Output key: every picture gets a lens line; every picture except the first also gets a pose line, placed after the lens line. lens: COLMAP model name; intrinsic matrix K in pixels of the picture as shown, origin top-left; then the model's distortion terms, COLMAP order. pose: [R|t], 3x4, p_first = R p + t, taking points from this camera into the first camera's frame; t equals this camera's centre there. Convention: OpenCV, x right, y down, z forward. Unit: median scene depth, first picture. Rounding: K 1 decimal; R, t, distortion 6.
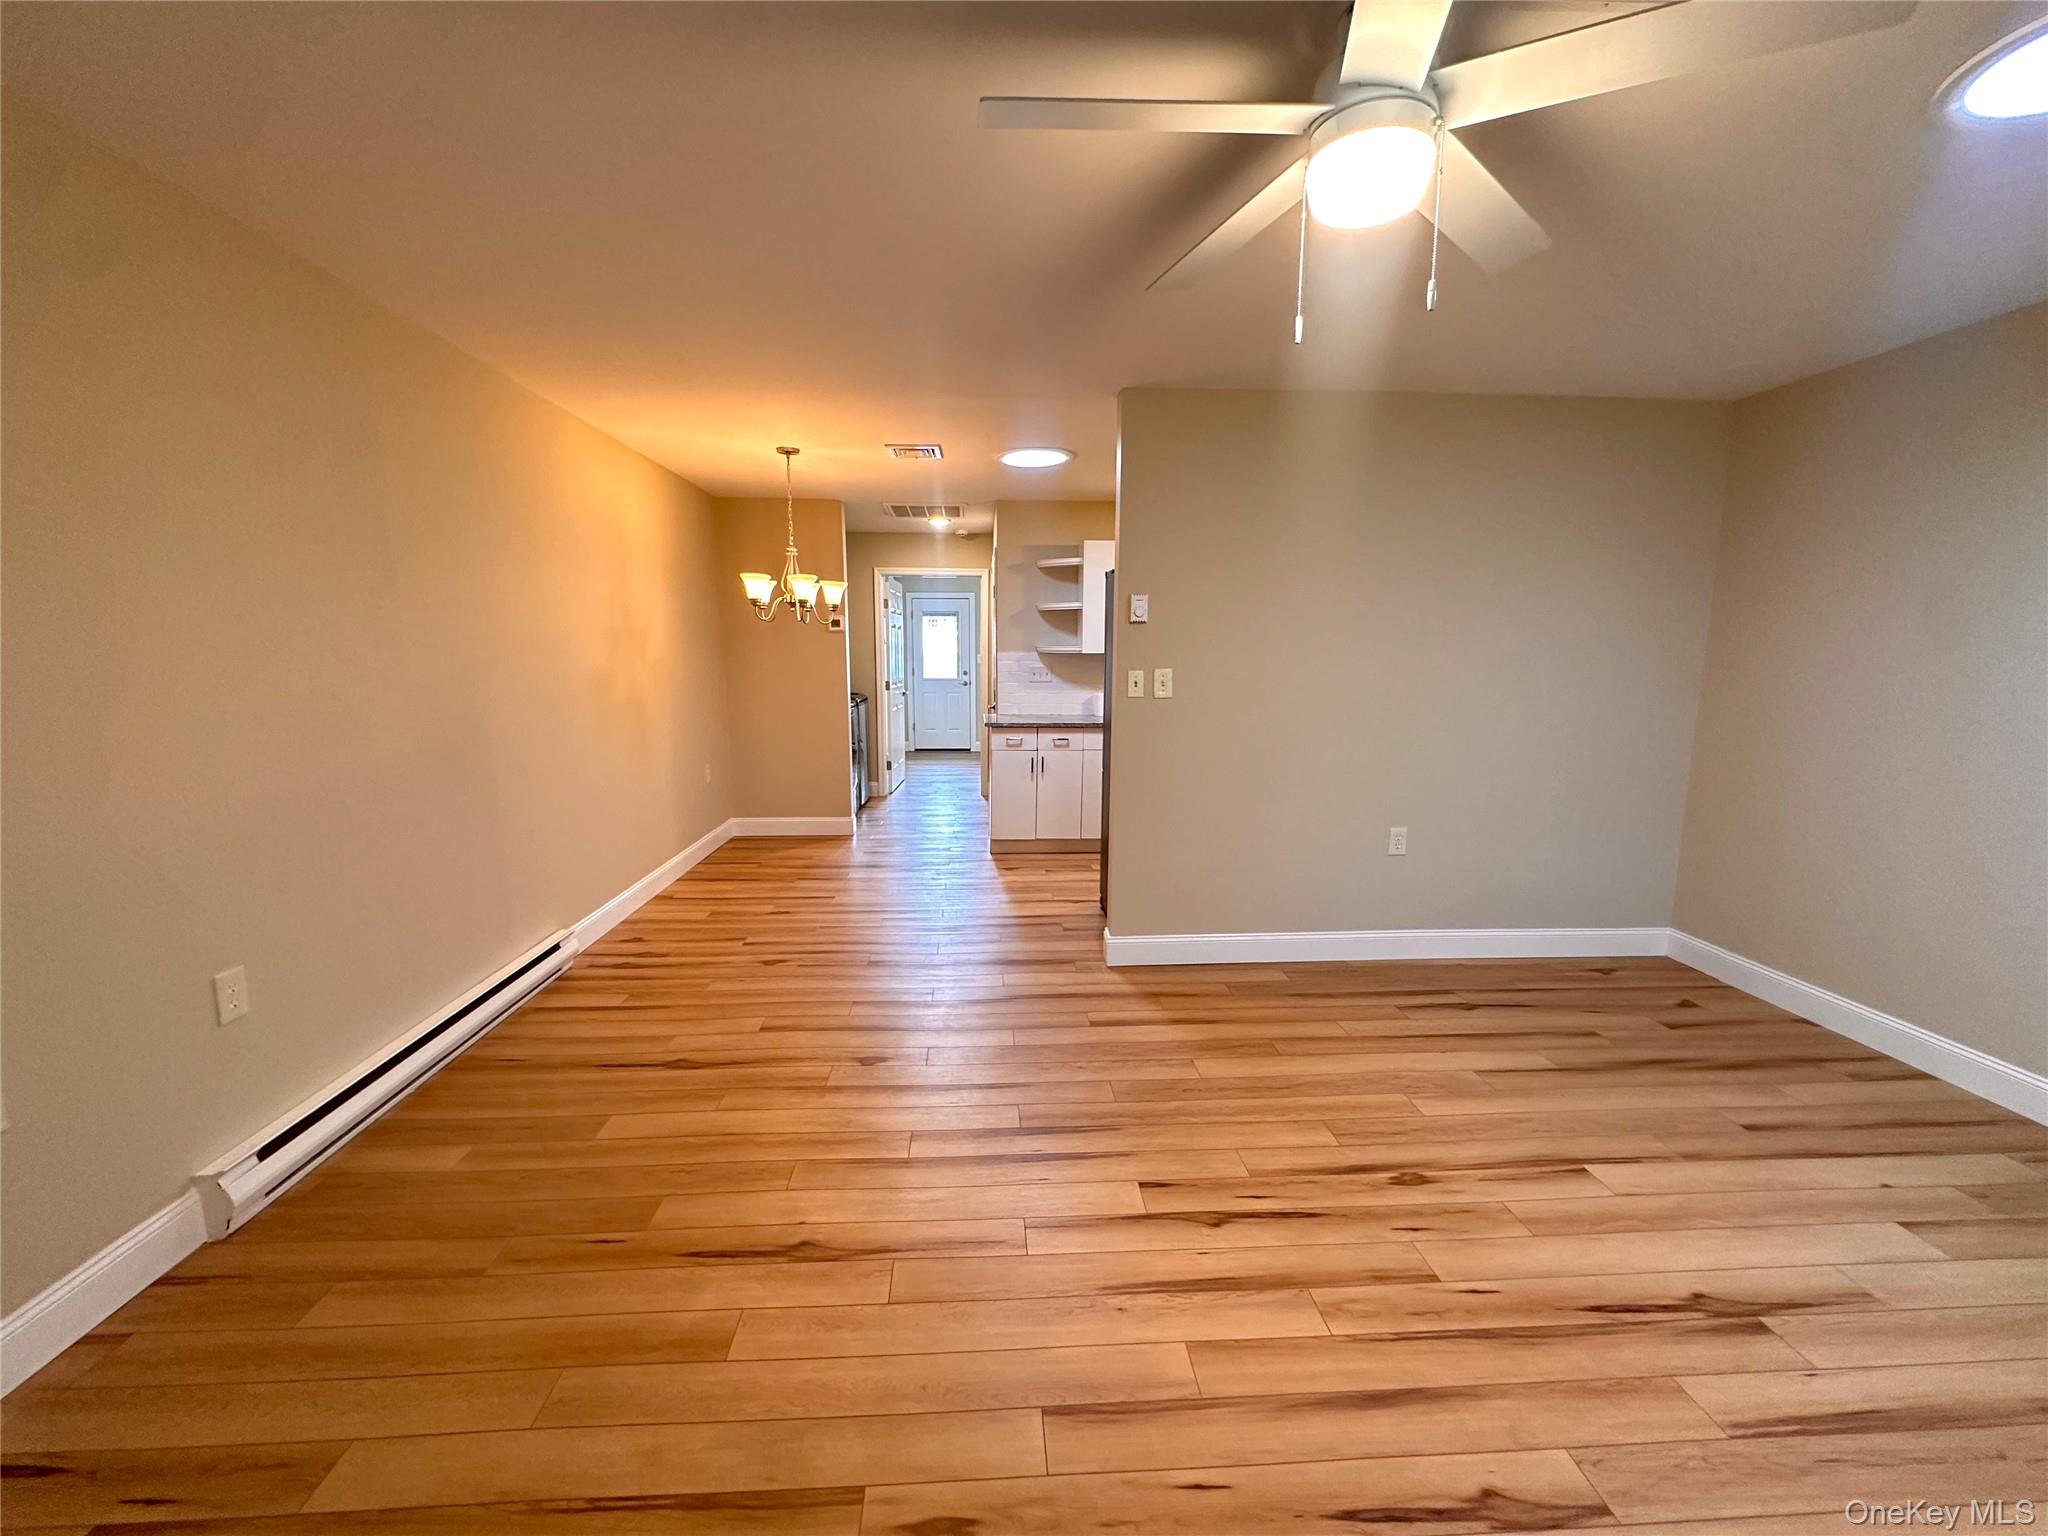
lens RADIAL K [[810.0, 0, 1016.4], [0, 810.0, 761.0], [0, 0, 1]] dist [-0.005847, -0.000334]
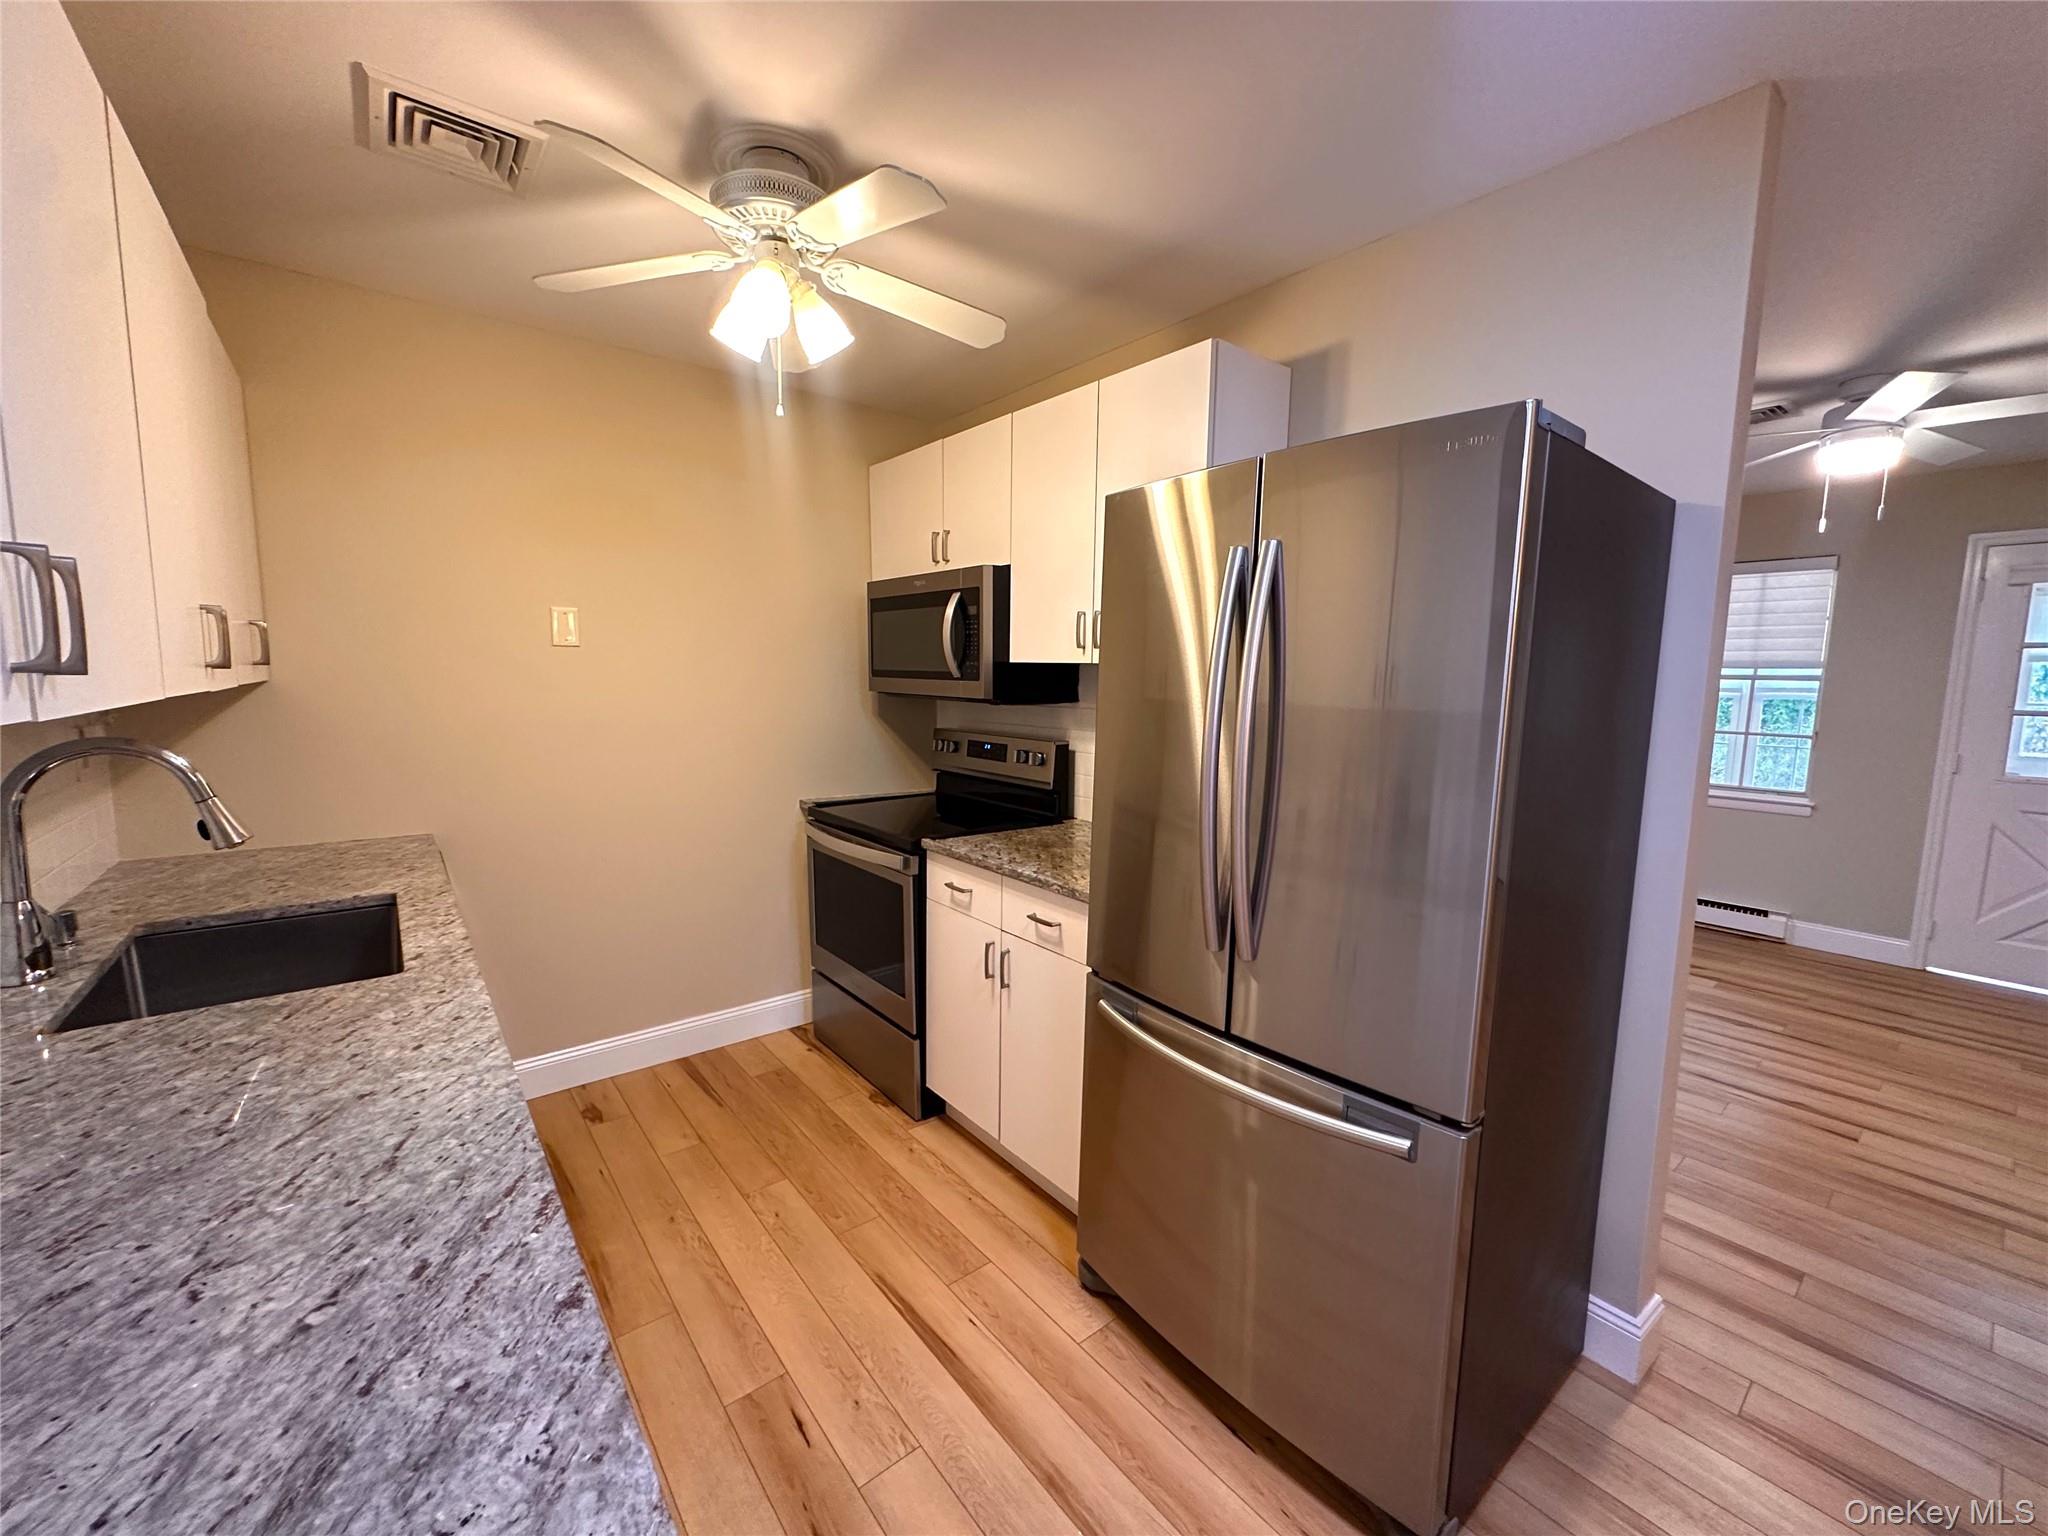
lens RADIAL K [[810.0, 0, 1021.0], [0, 810.0, 764.3], [0, 0, 1]] dist [-0.005847, -0.000334]
pose [[-0.579141, -0.103657, 0.808610, -0.016789], [0.098043, 0.975828, 0.195312, -0.177354], [-0.809310, 0.192392, -0.554980, 1.238860]]
